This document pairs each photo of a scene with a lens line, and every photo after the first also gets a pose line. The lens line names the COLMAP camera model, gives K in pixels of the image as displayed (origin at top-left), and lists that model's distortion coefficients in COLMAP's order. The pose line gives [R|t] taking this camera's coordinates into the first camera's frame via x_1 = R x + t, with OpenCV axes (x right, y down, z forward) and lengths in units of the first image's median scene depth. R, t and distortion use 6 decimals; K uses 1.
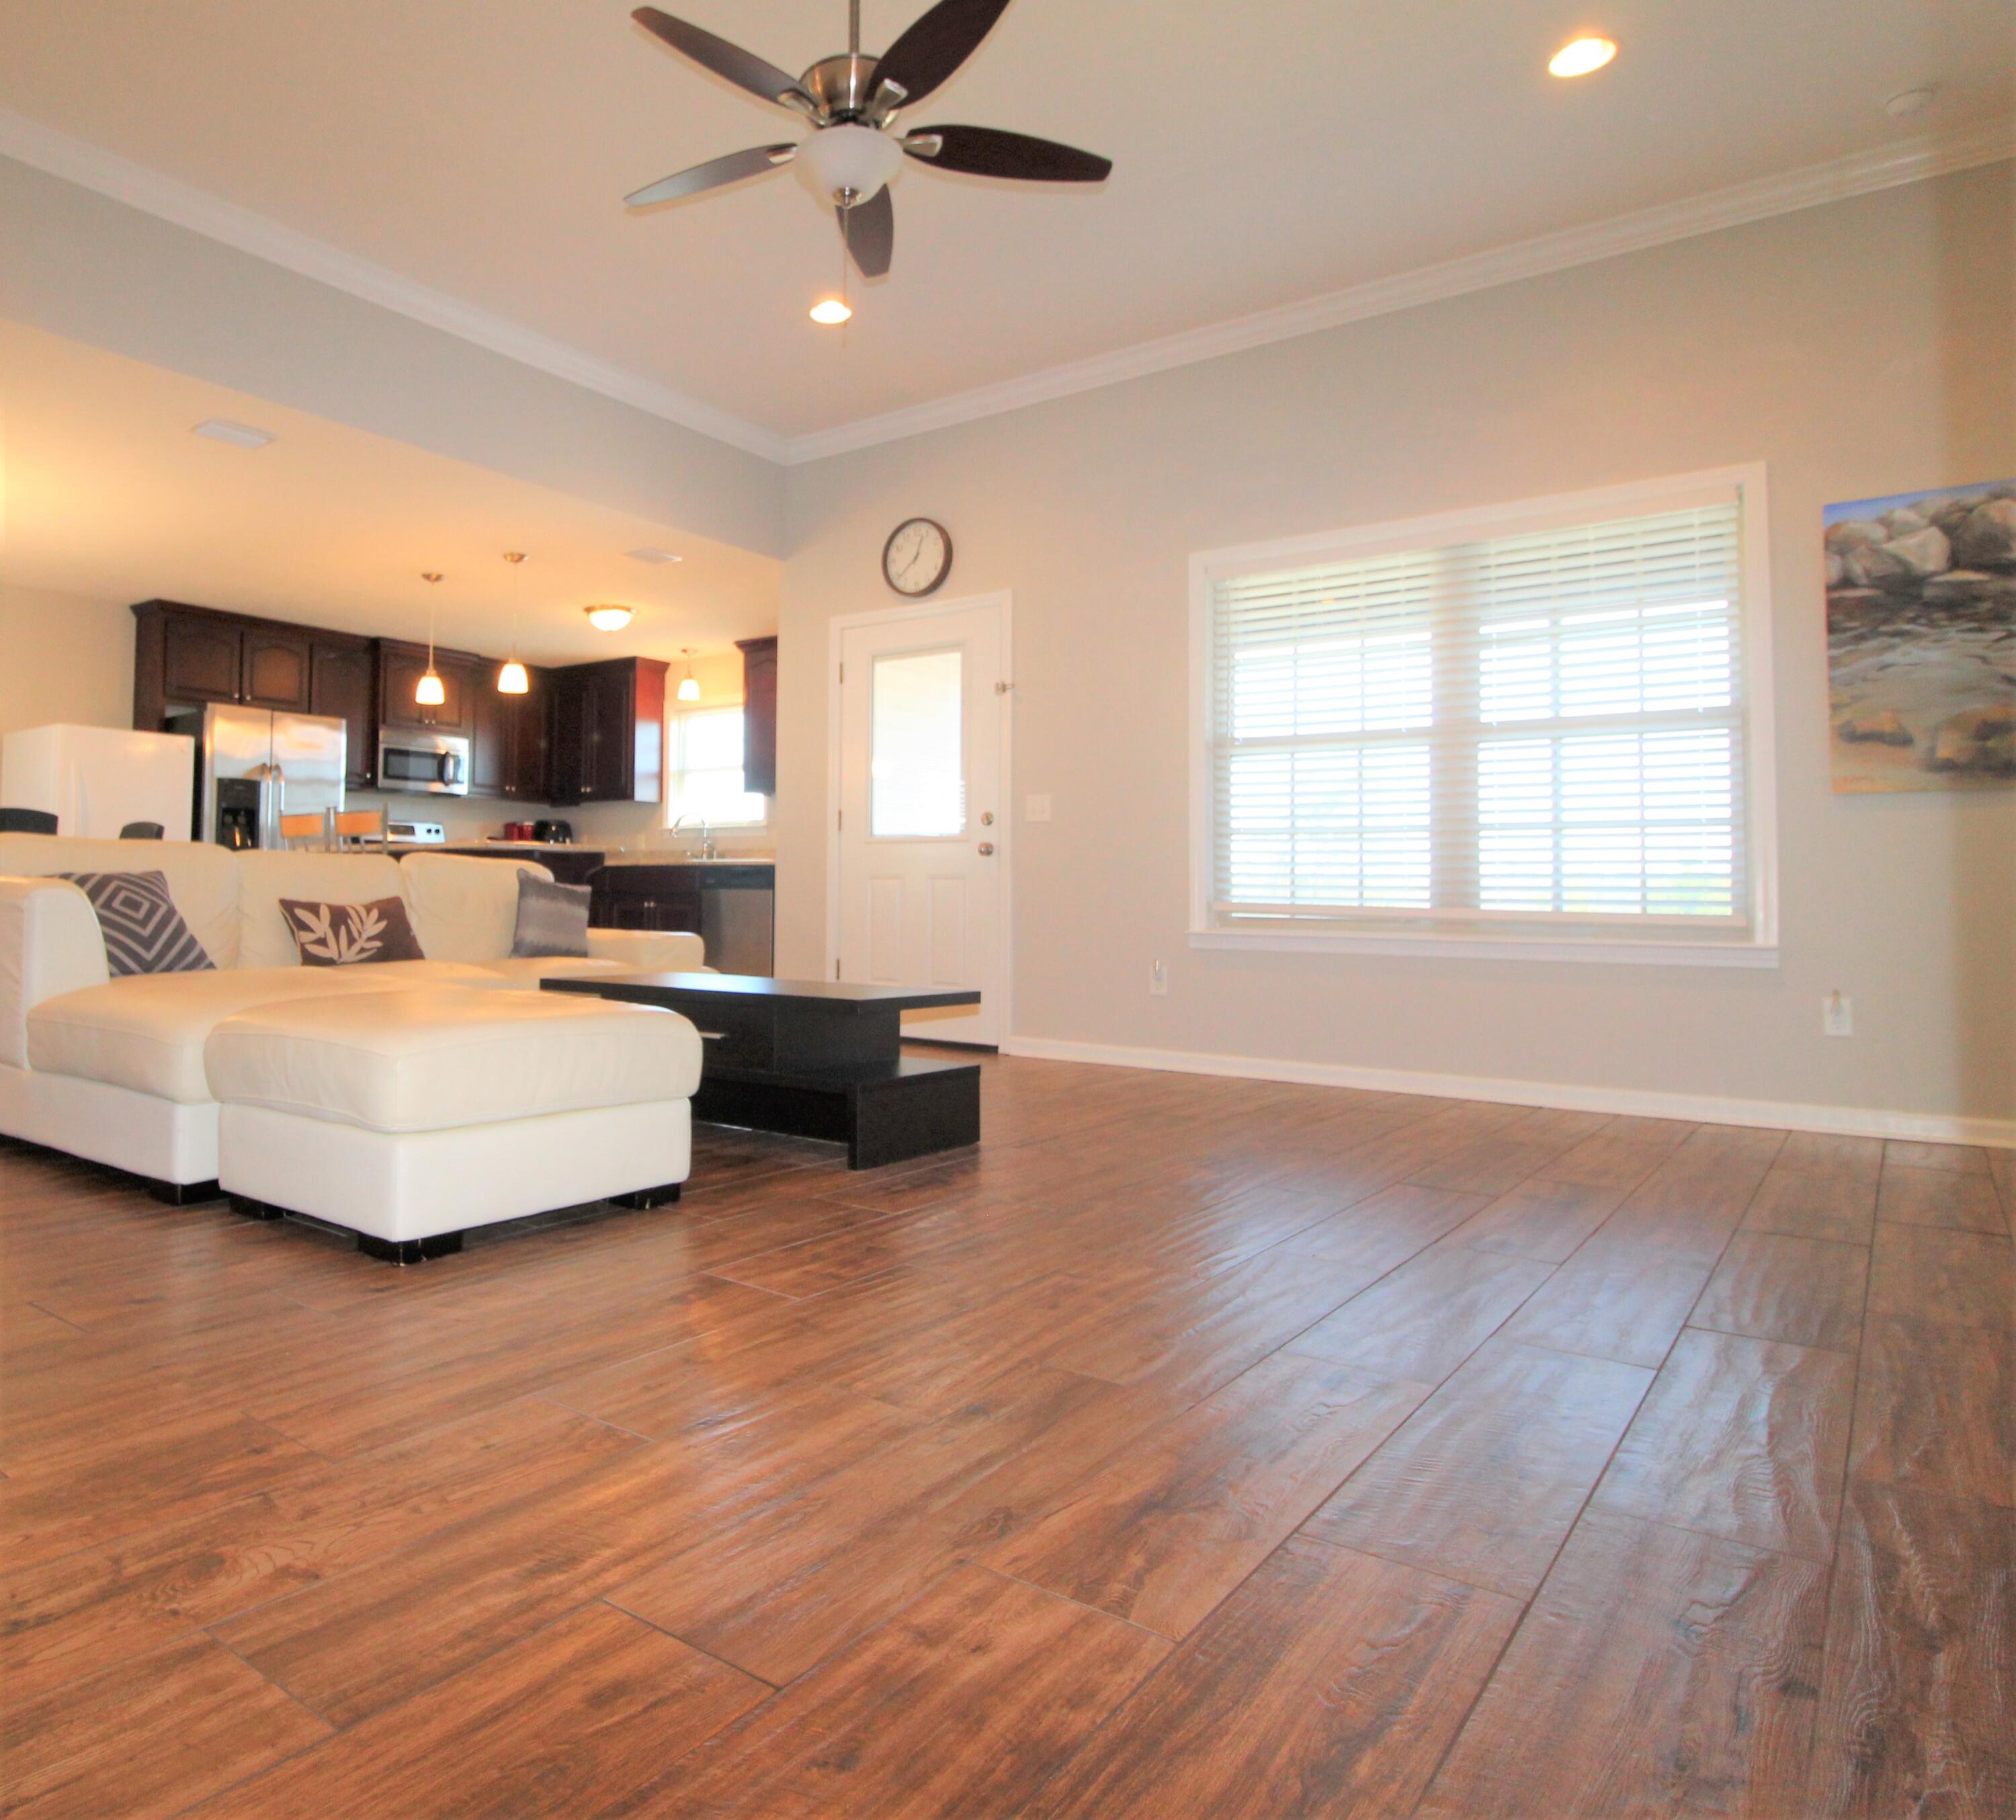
lens RADIAL K [[1348.9, 0, 749.8], [0, 1348.9, 852.1], [0, 0, 1]] dist [-0.008566, -0.020858]
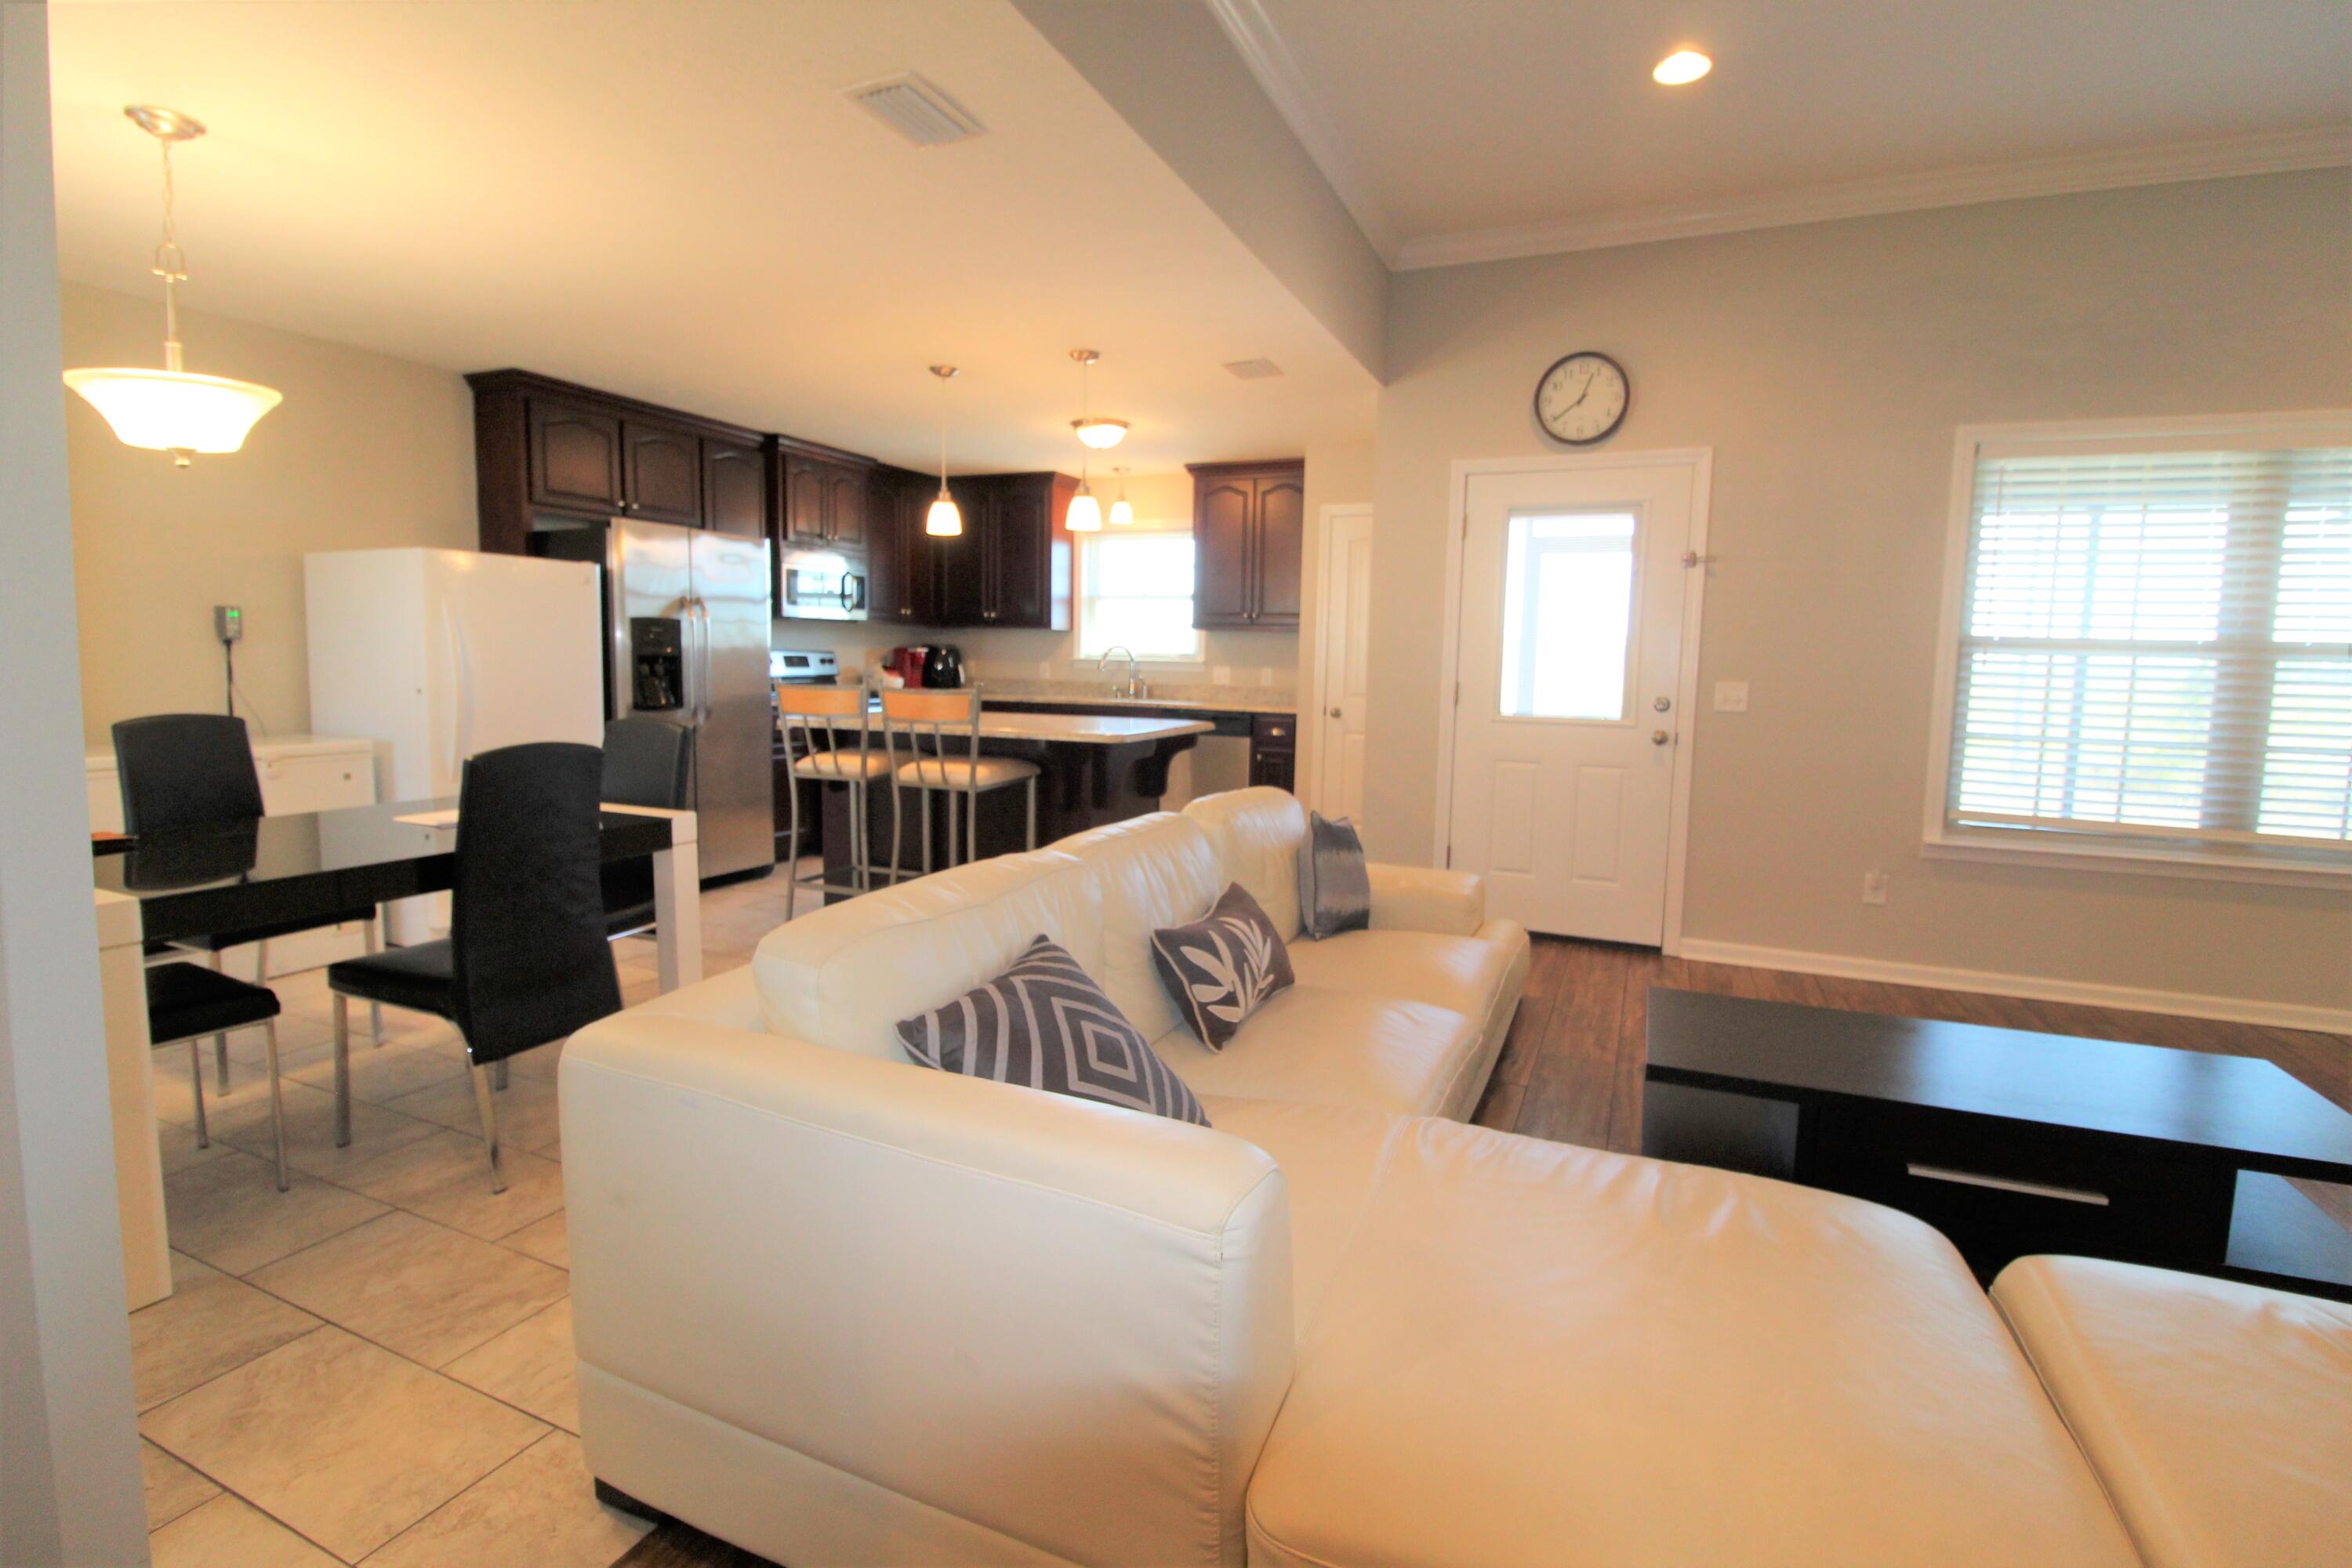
lens RADIAL K [[1085.1, 0, 1175.0], [0, 1085.1, 768.9], [0, 0, 1]] dist [-0.007911, -0.009672]
pose [[0.958021, -0.022399, 0.285821, -0.353362], [-0.018736, 0.989921, 0.140378, -0.079457], [-0.286084, -0.139841, 0.947945, 0.399182]]
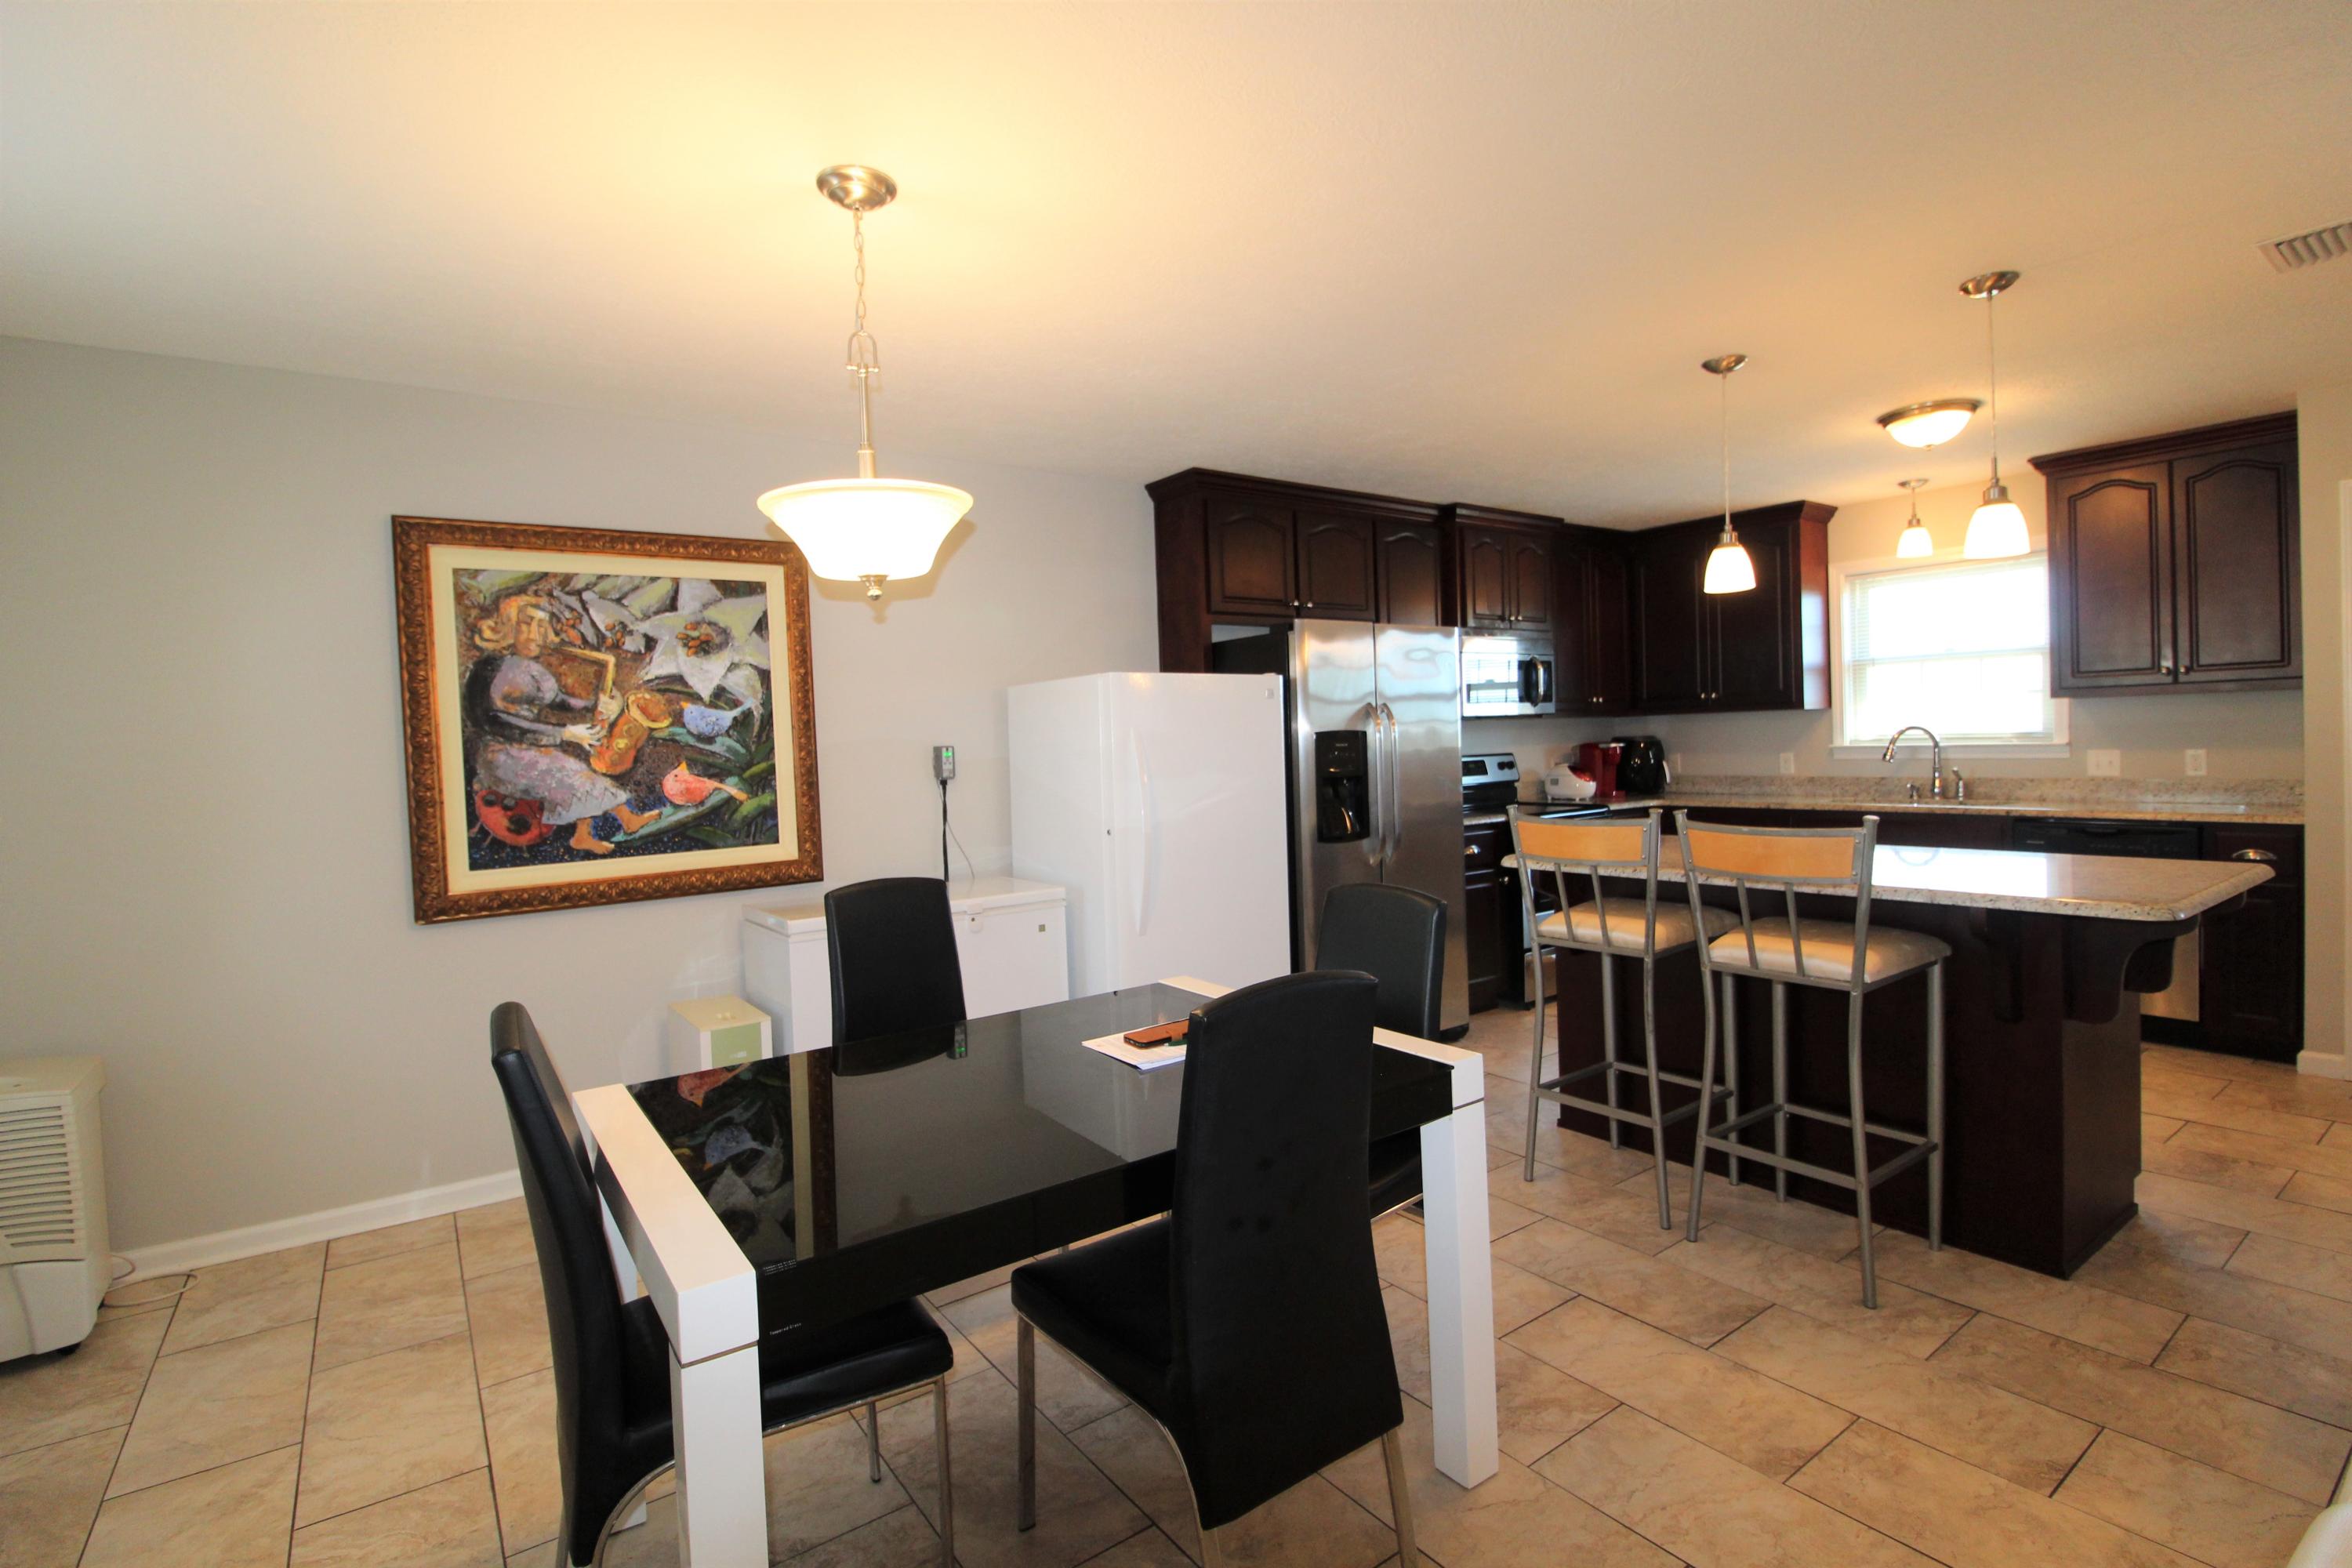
lens RADIAL K [[1085.1, 0, 1182.5], [0, 1085.1, 776.9], [0, 0, 1]] dist [-0.007911, -0.009672]
pose [[0.971166, -0.038754, -0.235233, -0.429161], [0.054836, 0.996555, 0.062211, -0.089830], [0.232012, -0.073317, 0.969946, 0.607146]]
